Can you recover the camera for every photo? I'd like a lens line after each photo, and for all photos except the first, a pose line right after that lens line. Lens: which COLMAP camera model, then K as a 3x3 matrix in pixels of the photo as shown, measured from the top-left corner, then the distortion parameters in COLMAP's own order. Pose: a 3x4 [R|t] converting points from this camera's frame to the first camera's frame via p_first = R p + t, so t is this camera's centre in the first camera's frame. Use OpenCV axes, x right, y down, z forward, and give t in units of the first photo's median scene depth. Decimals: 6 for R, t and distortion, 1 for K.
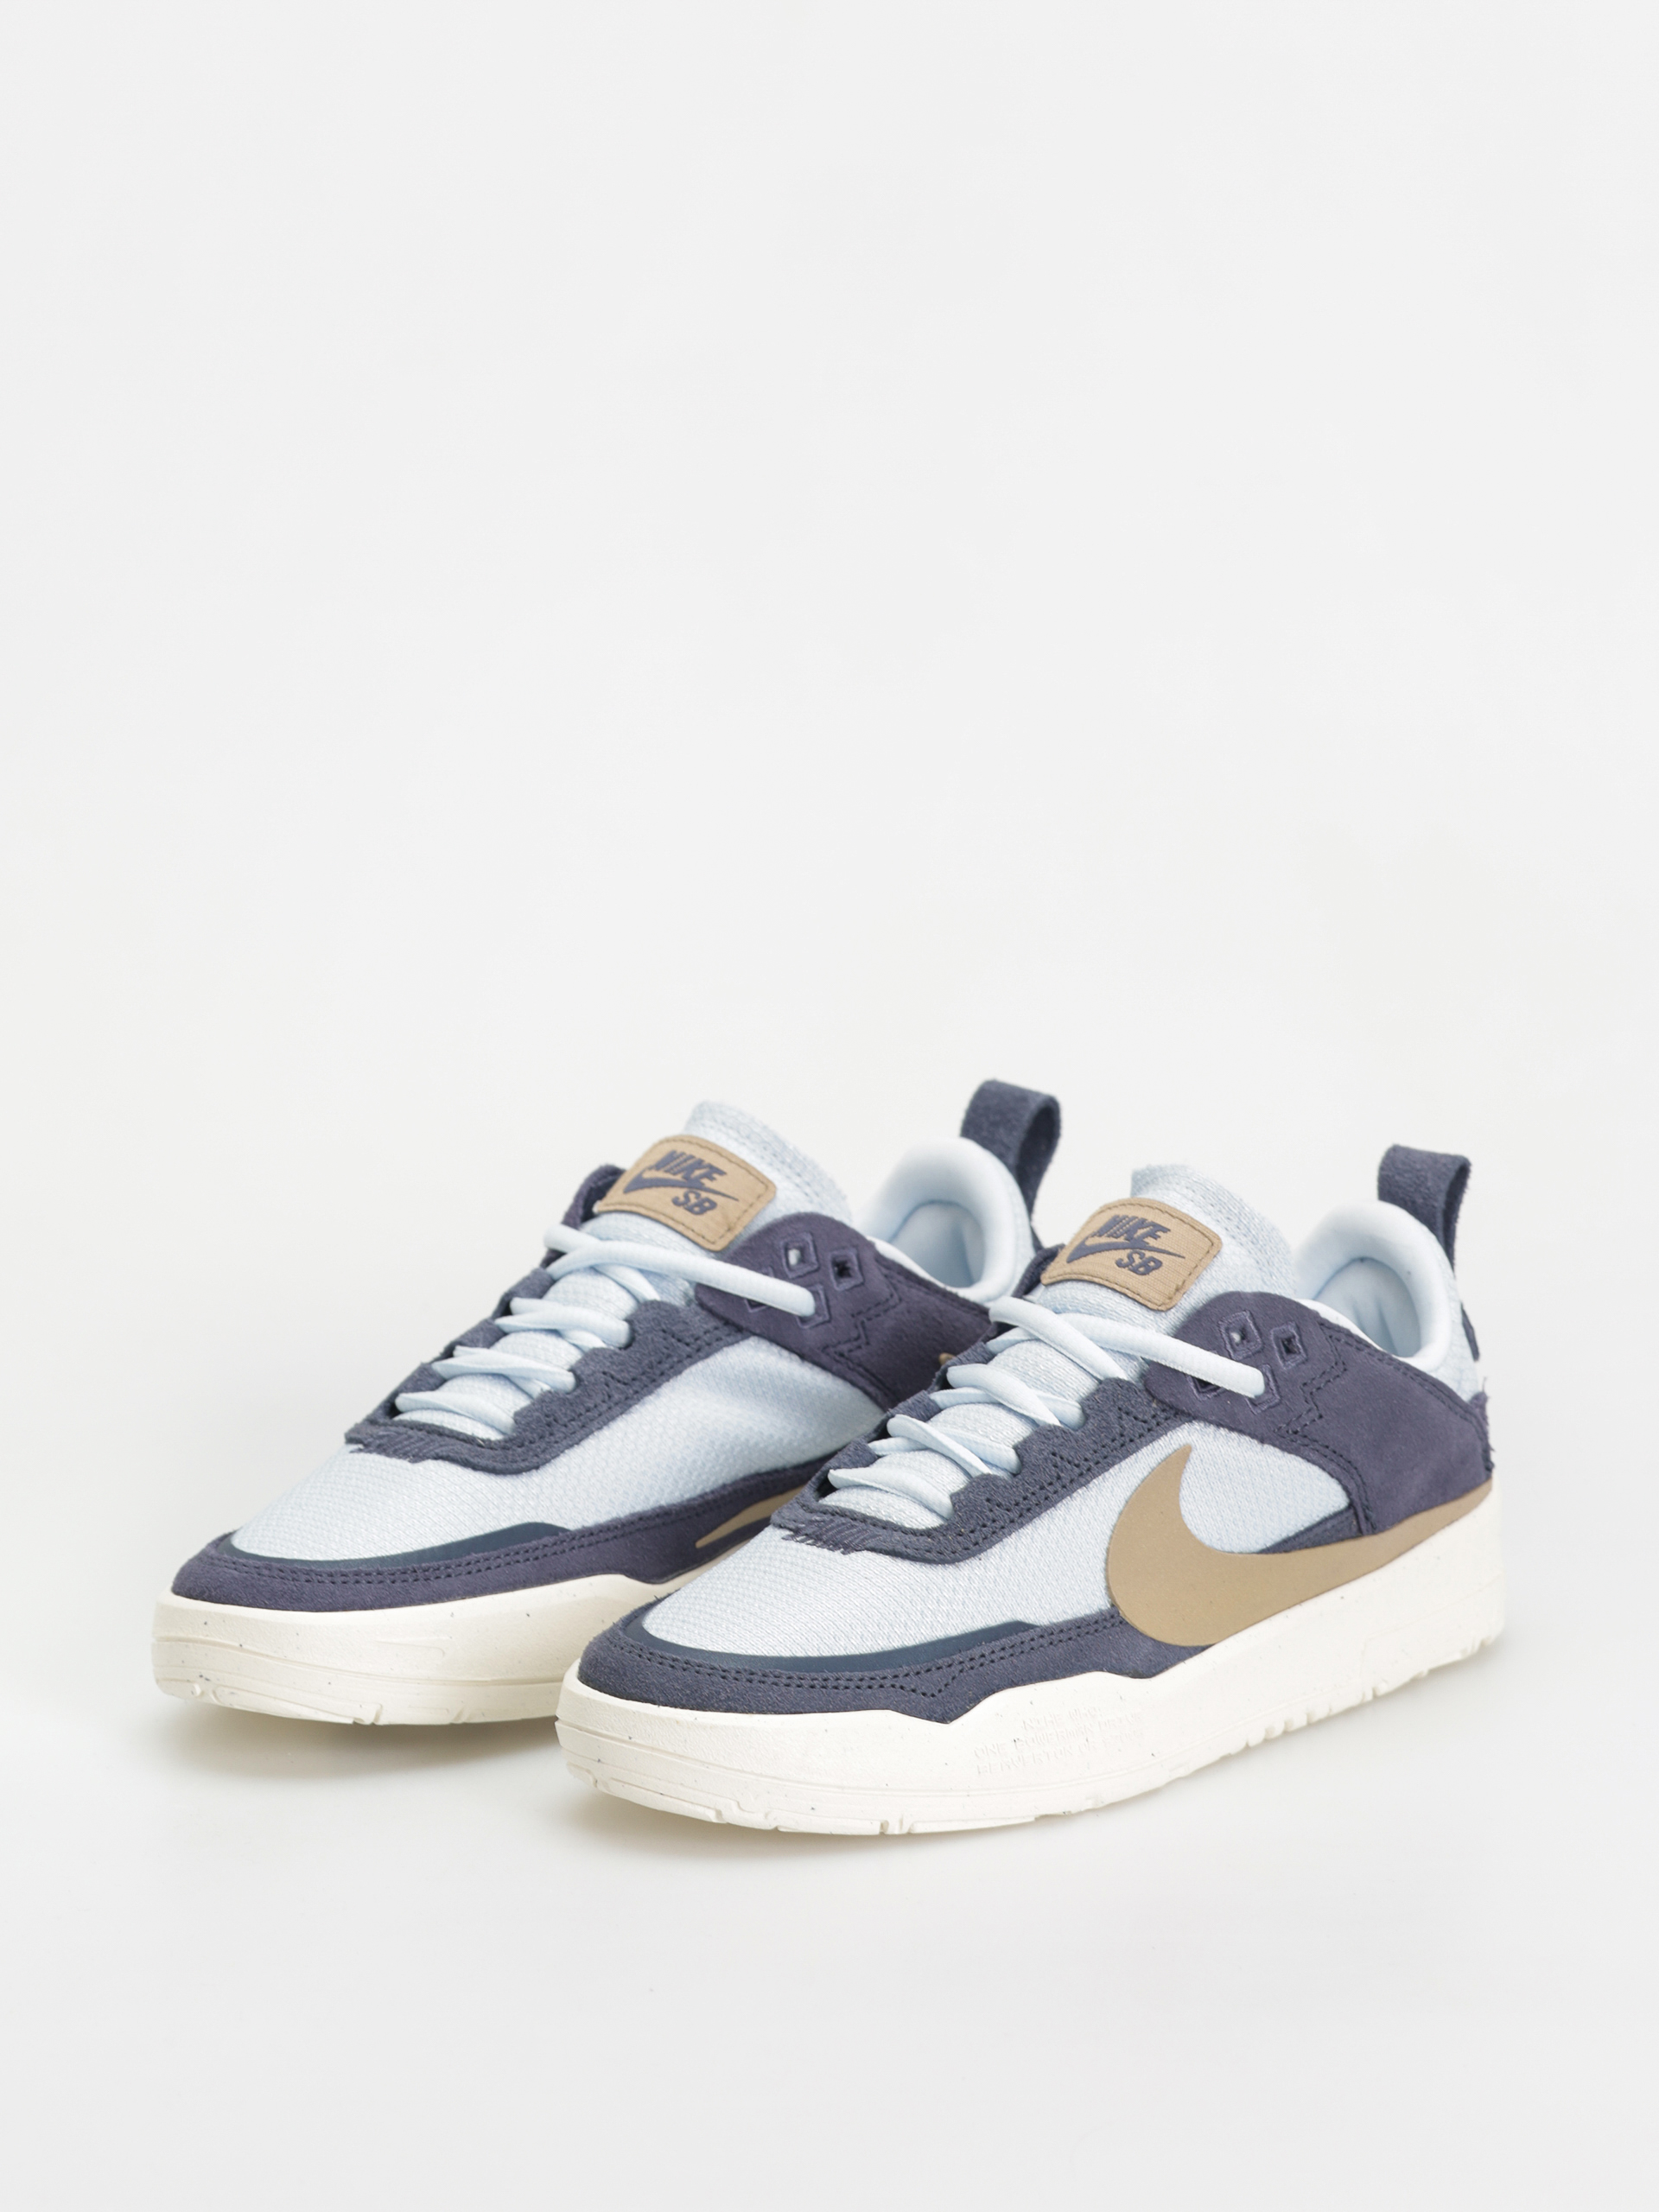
lens RADIAL K [[5274.4, 0, 829.5], [0, 5274.4, 1106.0], [0, 0, 1]] dist [-0.050516, -0.030577]
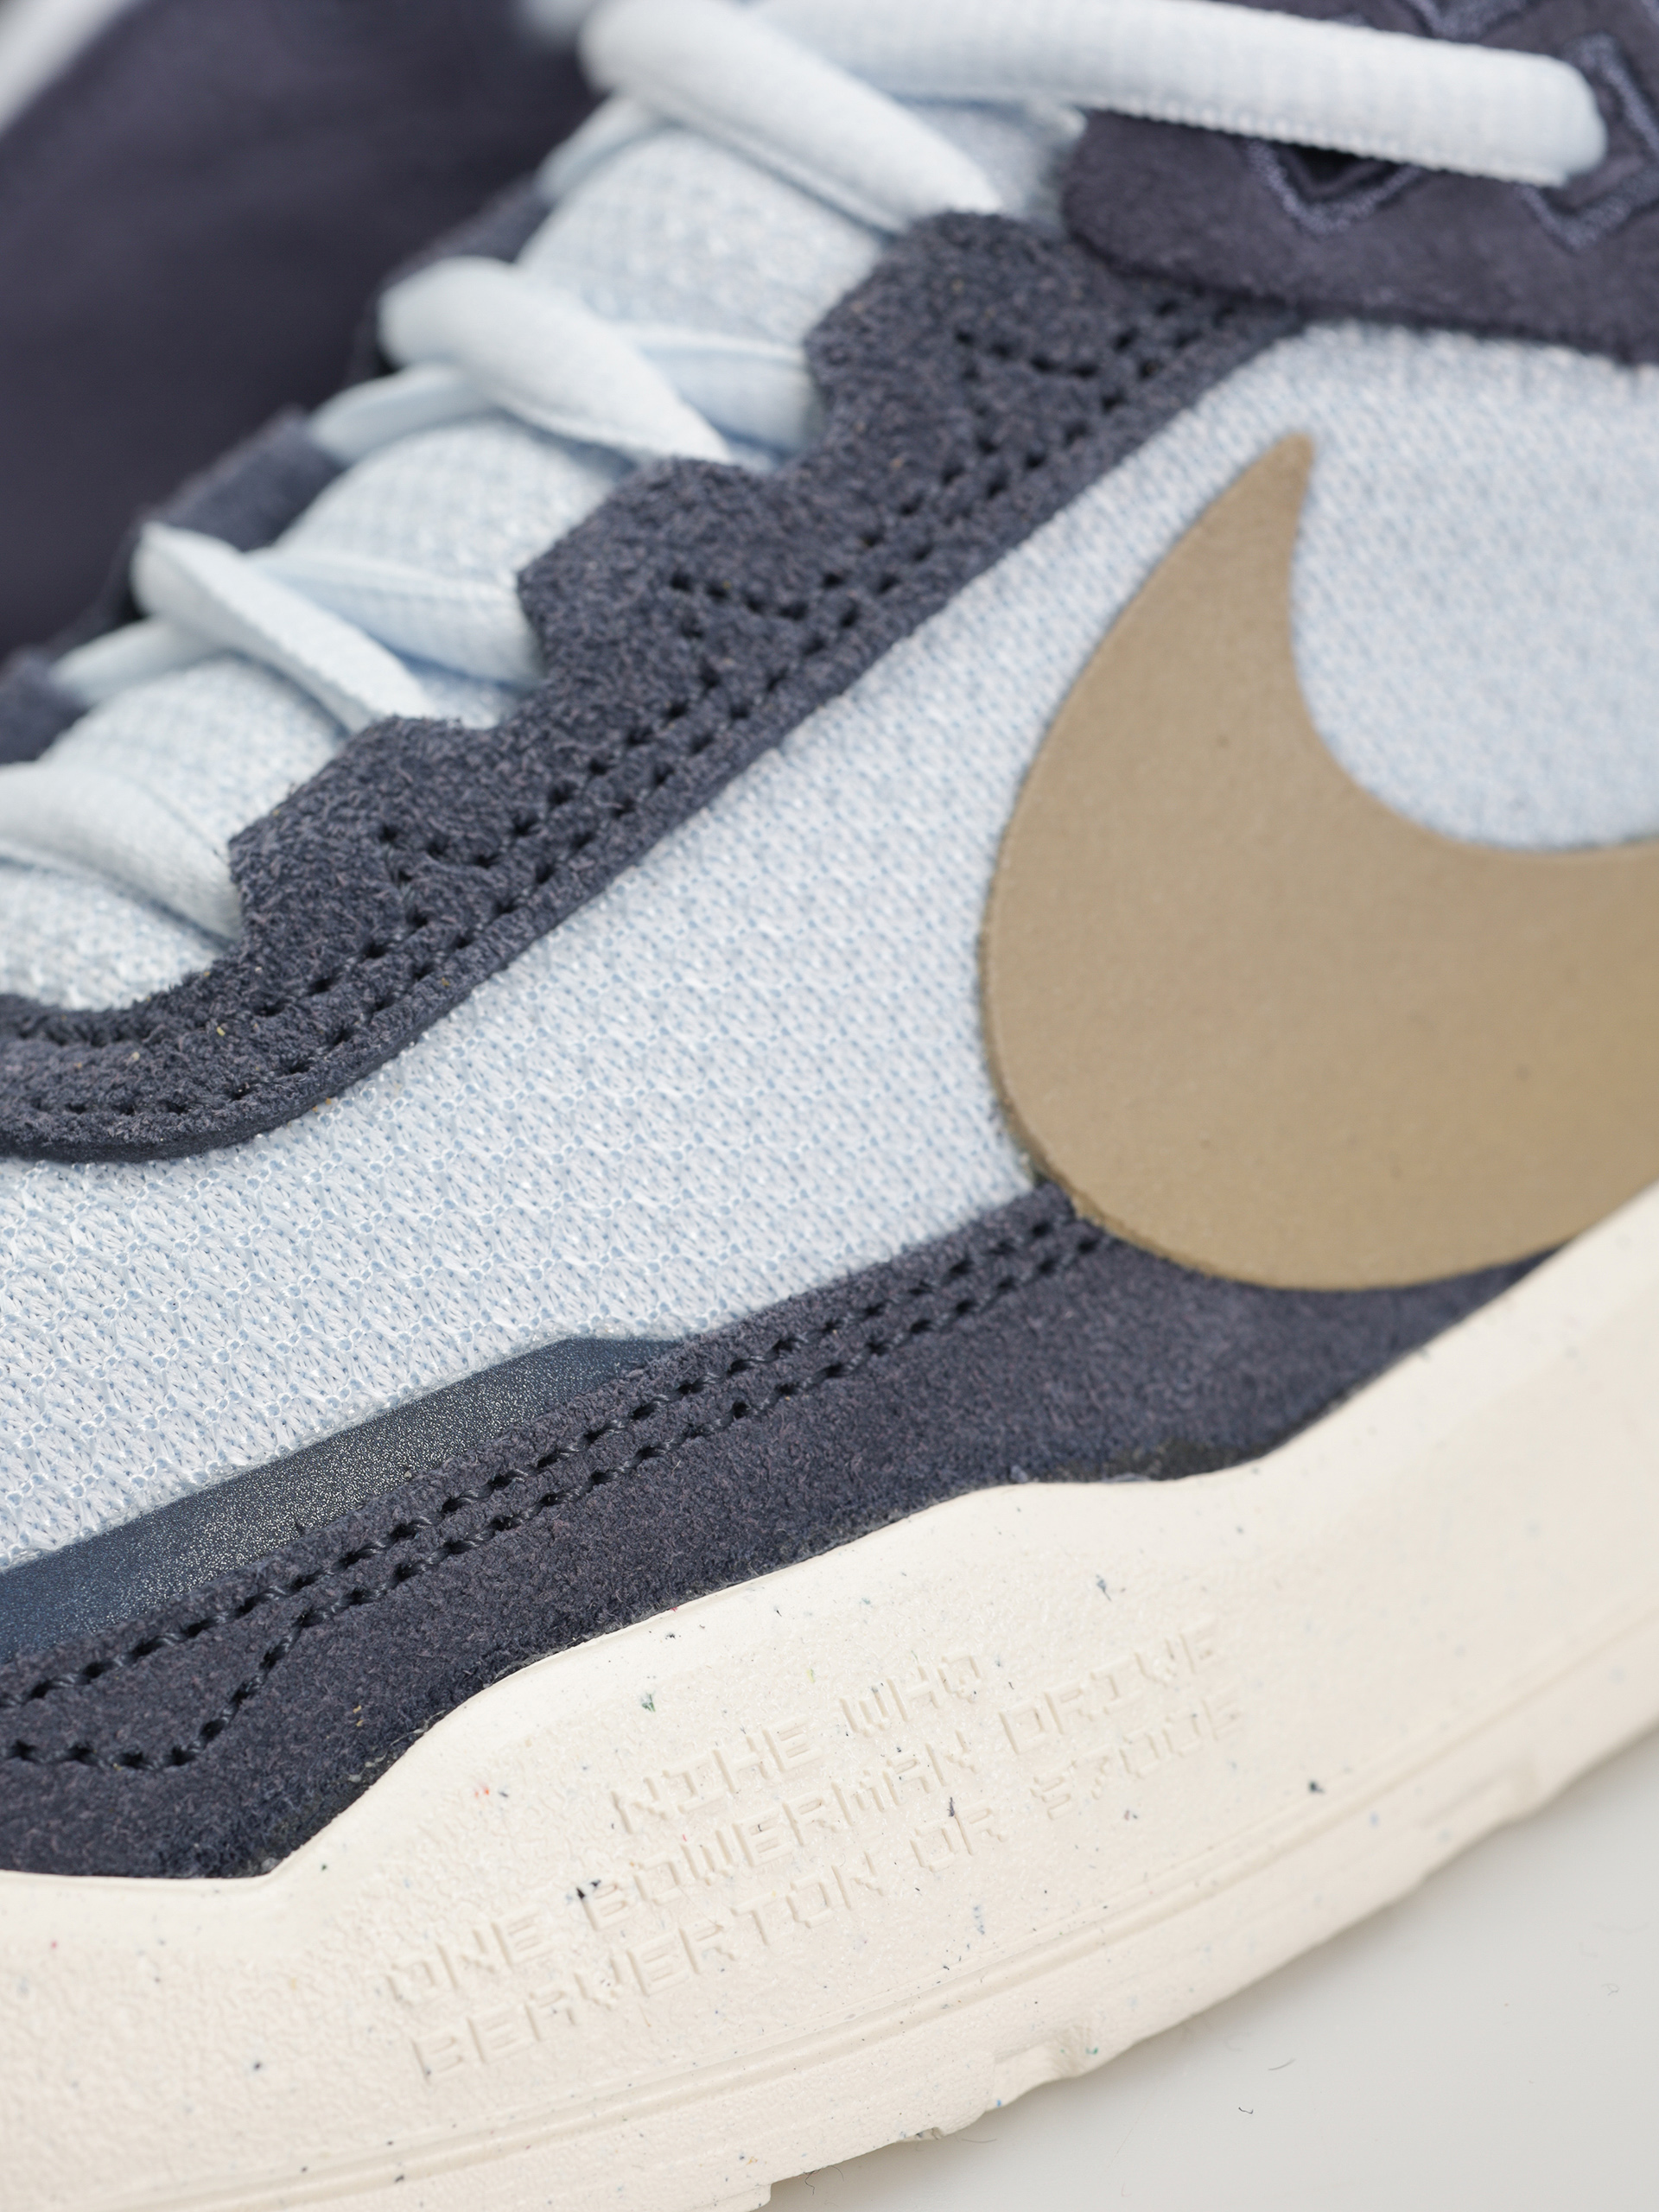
lens RADIAL K [[5316.2, 0, 829.5], [0, 5316.2, 1106.0], [0, 0, 1]] dist [0.363838, -5.347102]
pose [[0.956974, -0.157071, -0.243985, 0.102264], [0.191833, 0.973329, 0.125817, 0.060043], [0.217715, -0.167208, 0.961583, 0.769504]]
